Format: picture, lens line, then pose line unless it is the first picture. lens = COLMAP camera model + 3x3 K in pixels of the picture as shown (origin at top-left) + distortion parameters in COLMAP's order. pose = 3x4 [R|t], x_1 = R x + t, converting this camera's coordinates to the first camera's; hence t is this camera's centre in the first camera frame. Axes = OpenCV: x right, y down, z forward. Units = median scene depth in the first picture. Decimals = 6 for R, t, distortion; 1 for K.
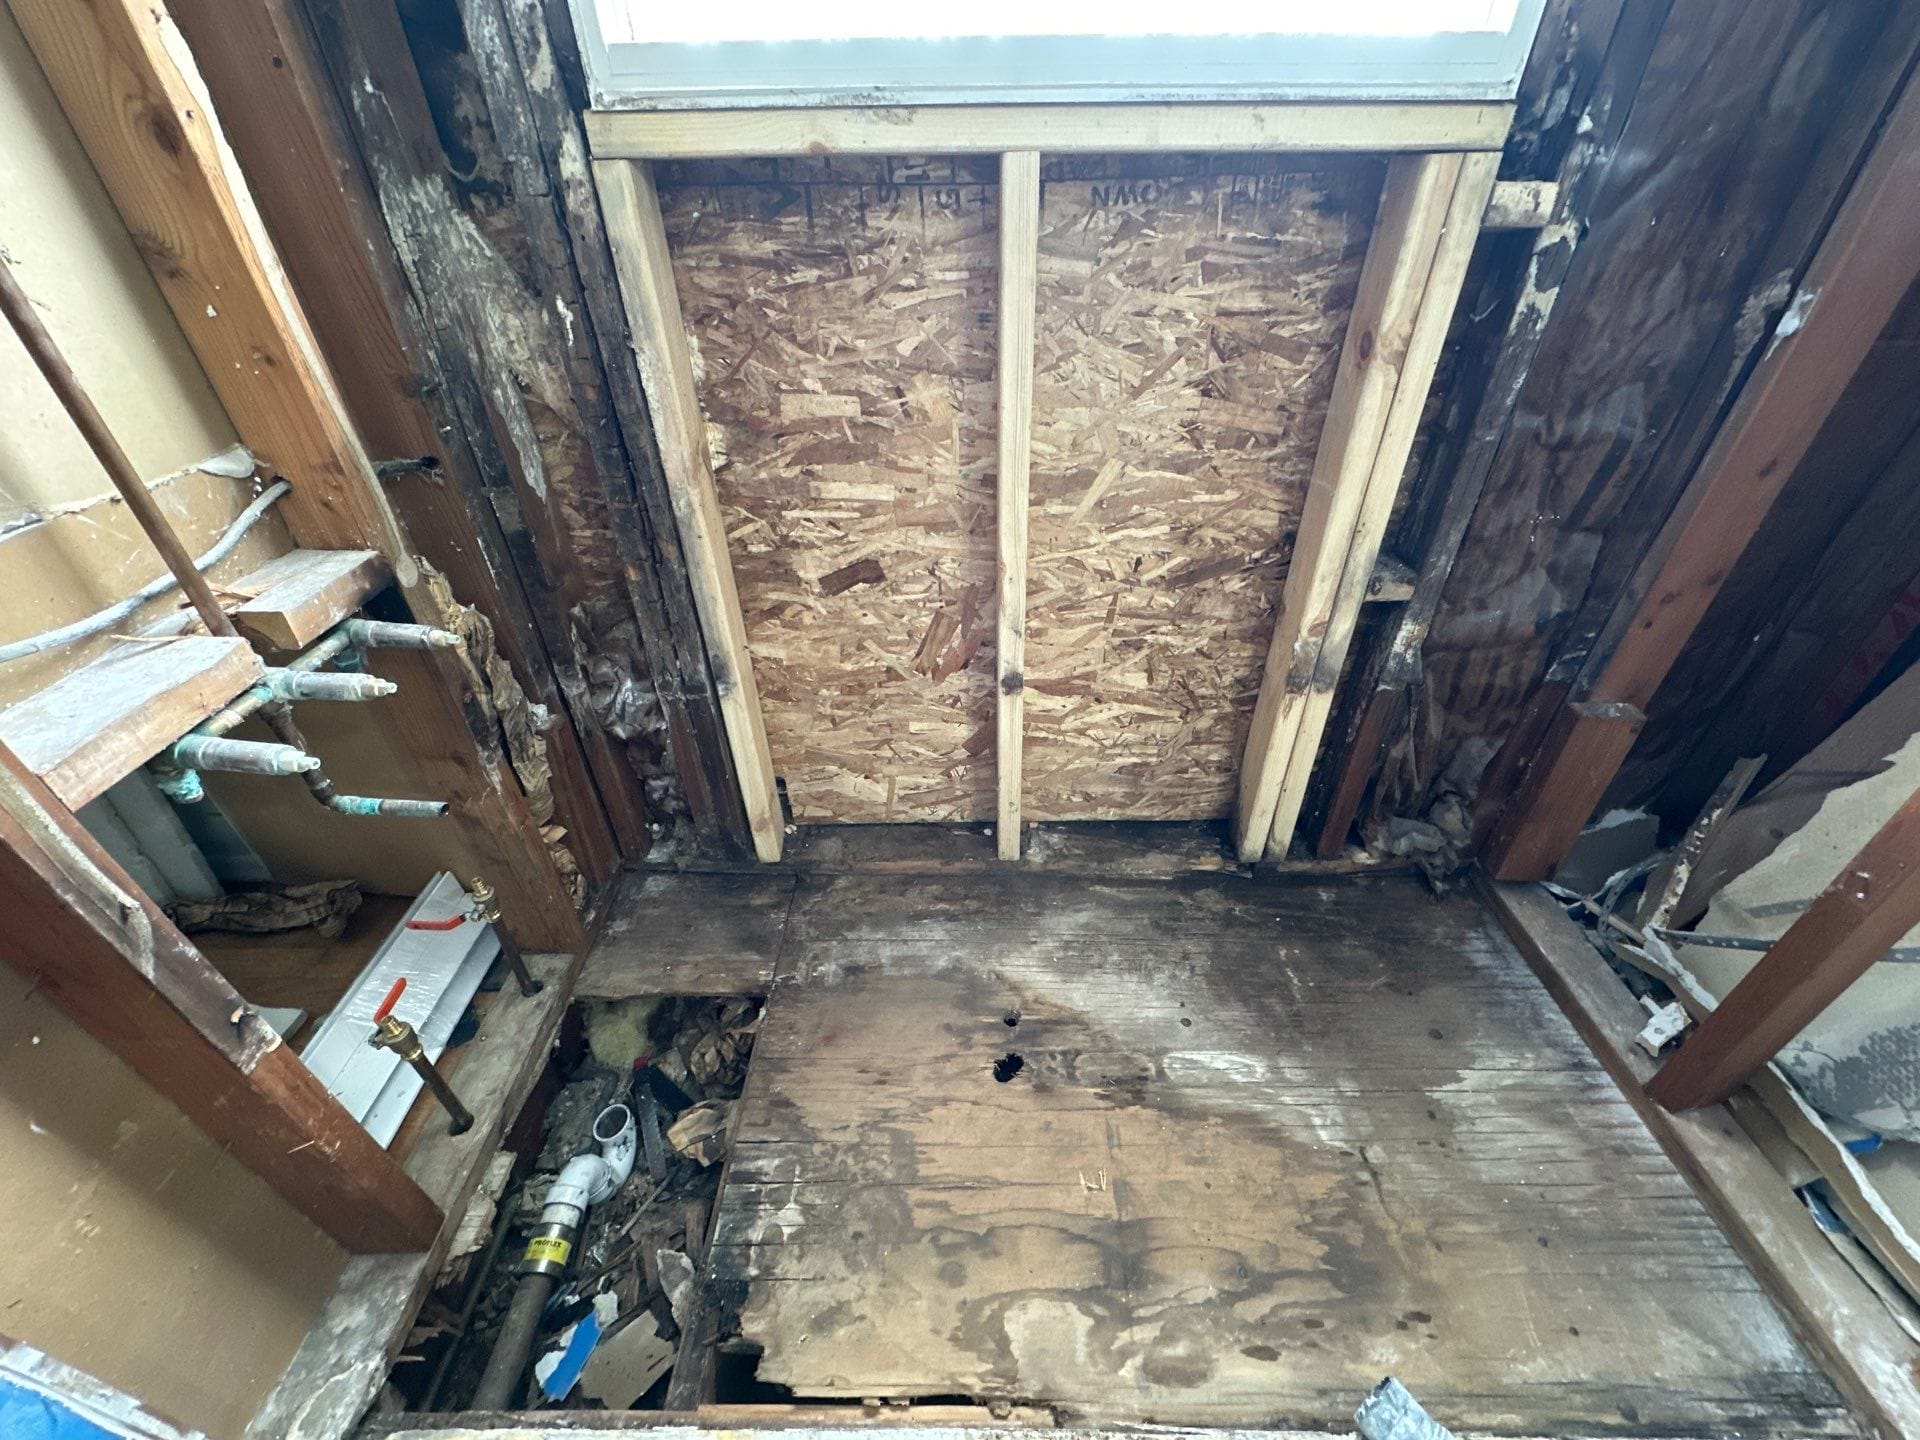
lens RADIAL K [[761.2, 0, 973.0], [0, 761.2, 720.7], [0, 0, 1]] dist [0.000802, -0.000268]
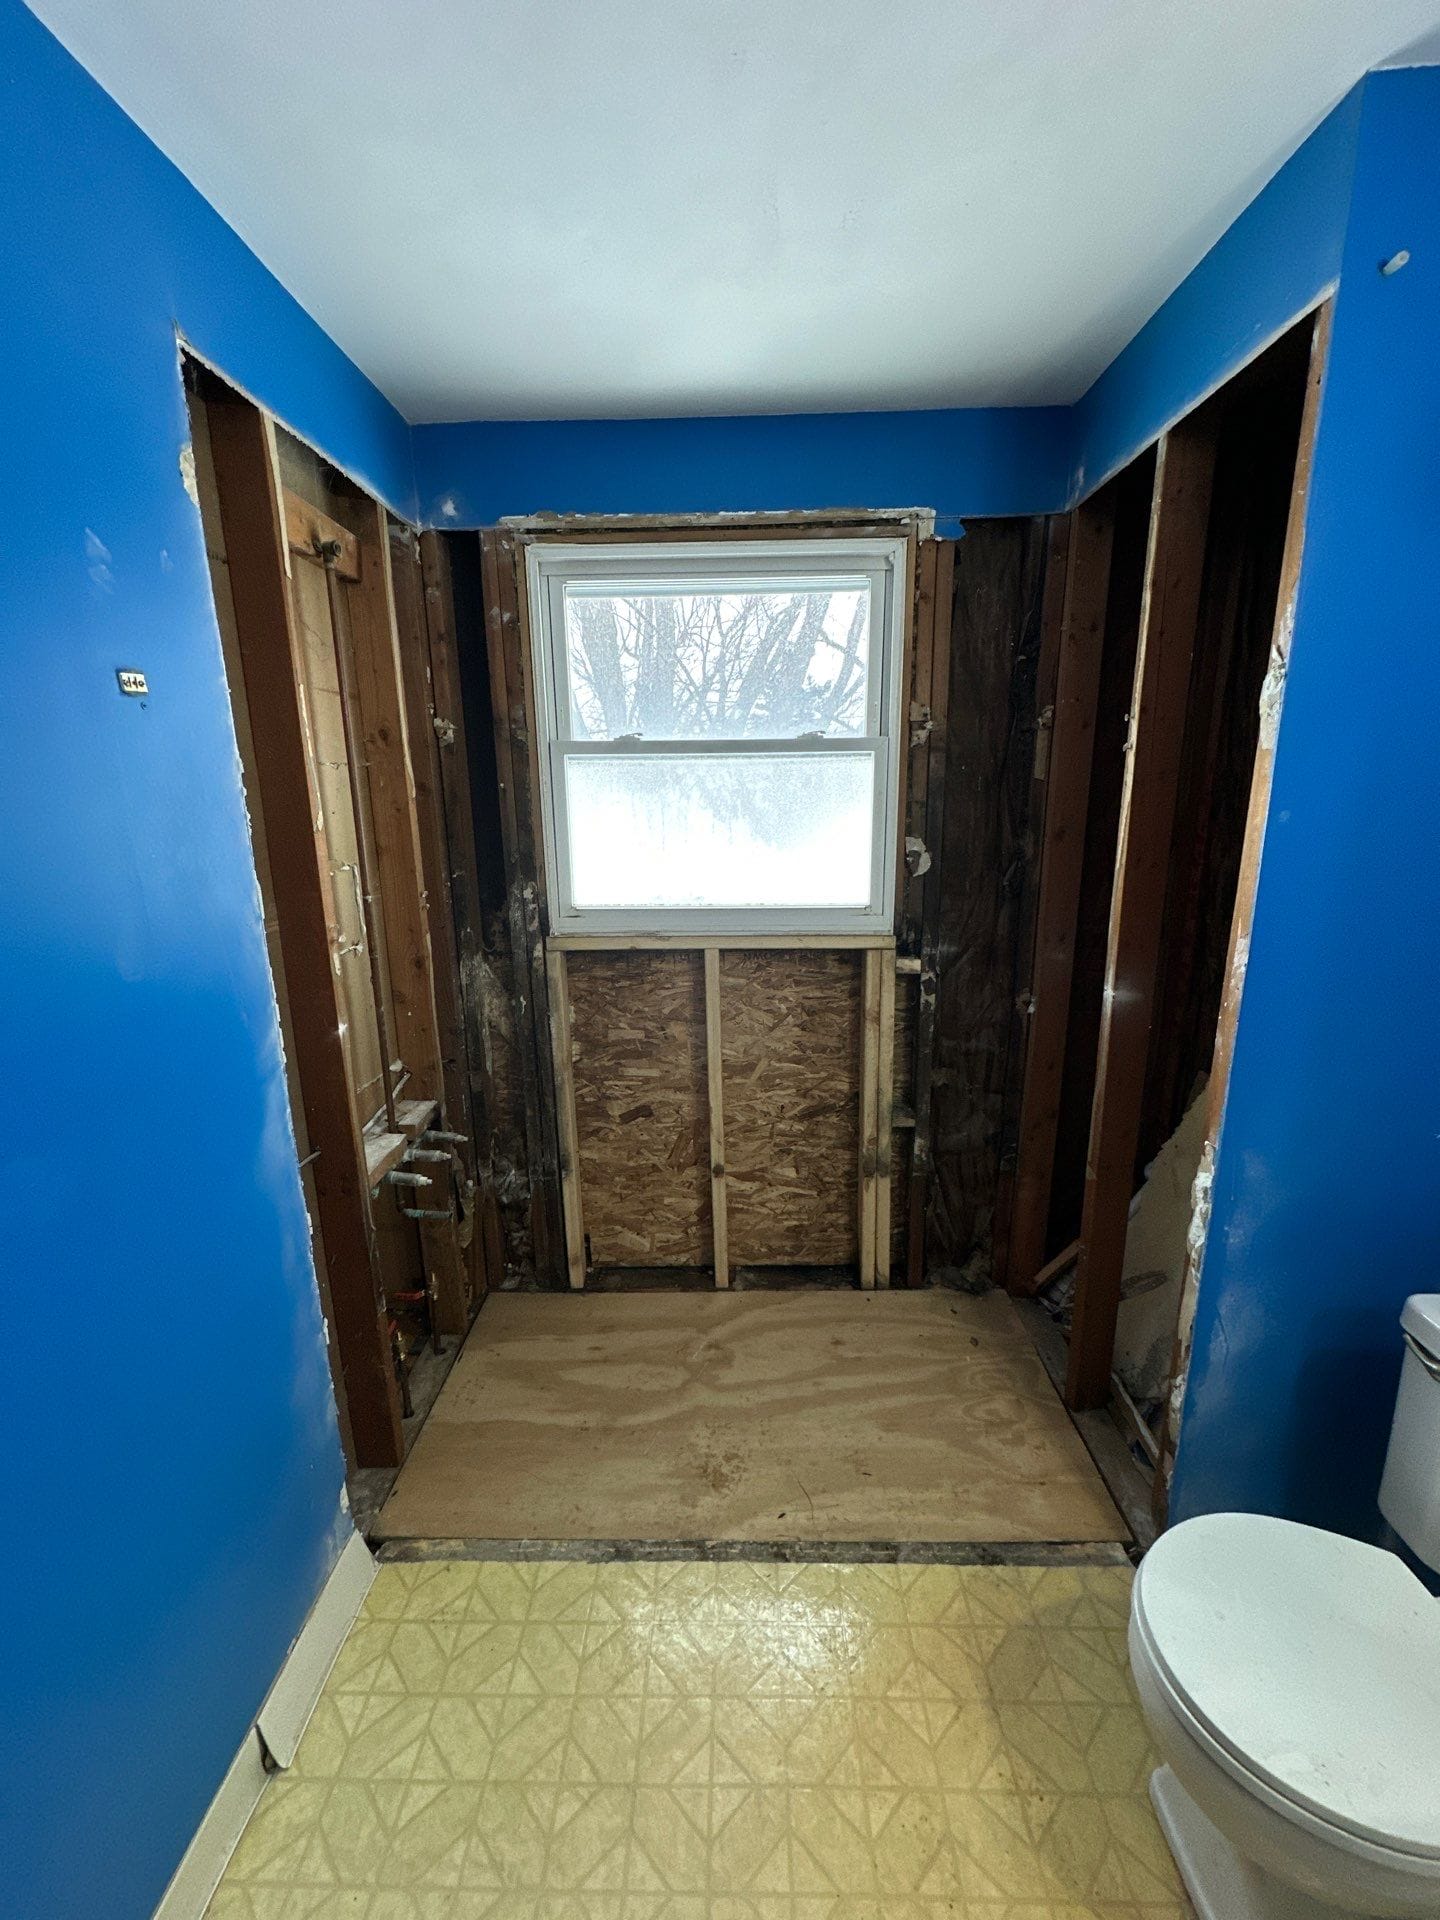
lens RADIAL K [[761.2, 0, 707.7], [0, 761.2, 967.6], [0, 0, 1]] dist [0.000802, -0.000268]
pose [[0.998666, -0.005920, -0.051291, 0.136506], [-0.014005, 0.925104, -0.379456, 0.218479], [0.049695, 0.379668, 0.923787, -1.015460]]
